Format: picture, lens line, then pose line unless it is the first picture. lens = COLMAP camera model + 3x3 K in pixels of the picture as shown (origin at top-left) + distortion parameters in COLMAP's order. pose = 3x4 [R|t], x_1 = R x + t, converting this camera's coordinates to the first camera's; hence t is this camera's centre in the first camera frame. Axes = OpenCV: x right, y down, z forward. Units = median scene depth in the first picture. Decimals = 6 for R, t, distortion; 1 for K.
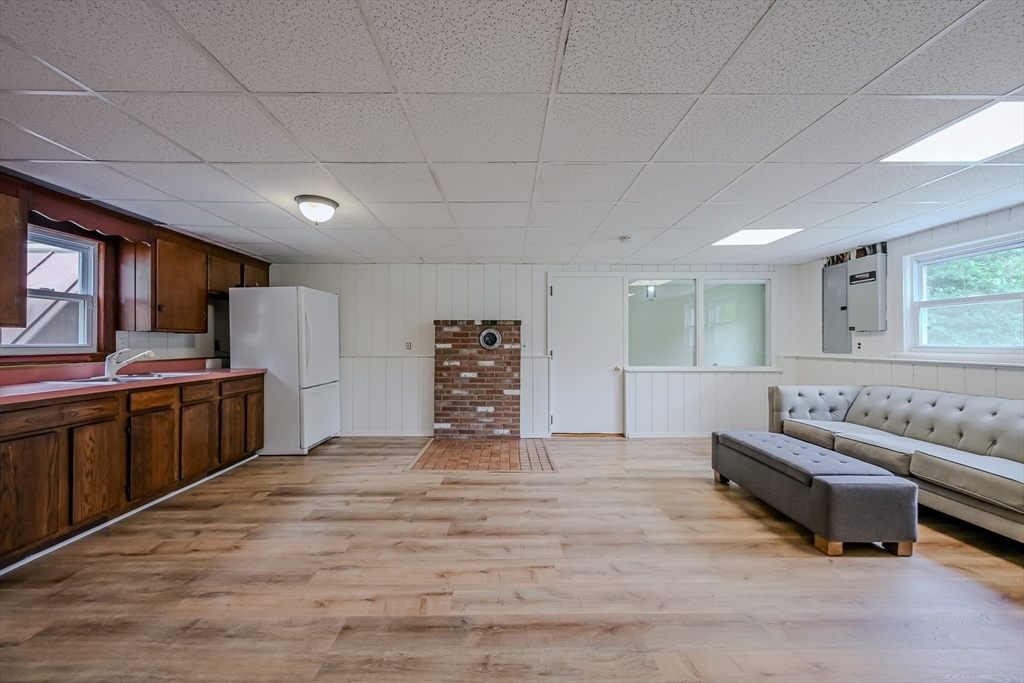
lens RADIAL K [[404.2, 0, 512.1], [0, 404.2, 340.3], [0, 0, 1]] dist [-0.002147, 0.000398]
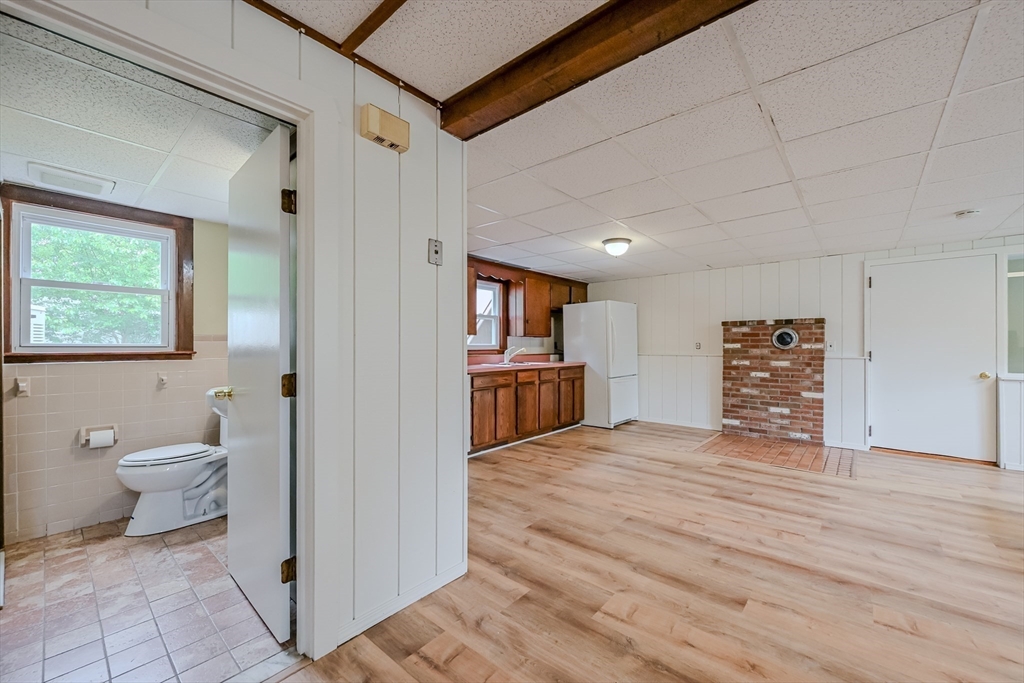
lens RADIAL K [[404.2, 0, 514.9], [0, 404.2, 346.6], [0, 0, 1]] dist [-0.002147, 0.000398]
pose [[0.750911, 0.000684, -0.660403, 0.121749], [0.005243, 0.999962, 0.006997, 0.006546], [0.660382, -0.008716, 0.750879, -0.197452]]
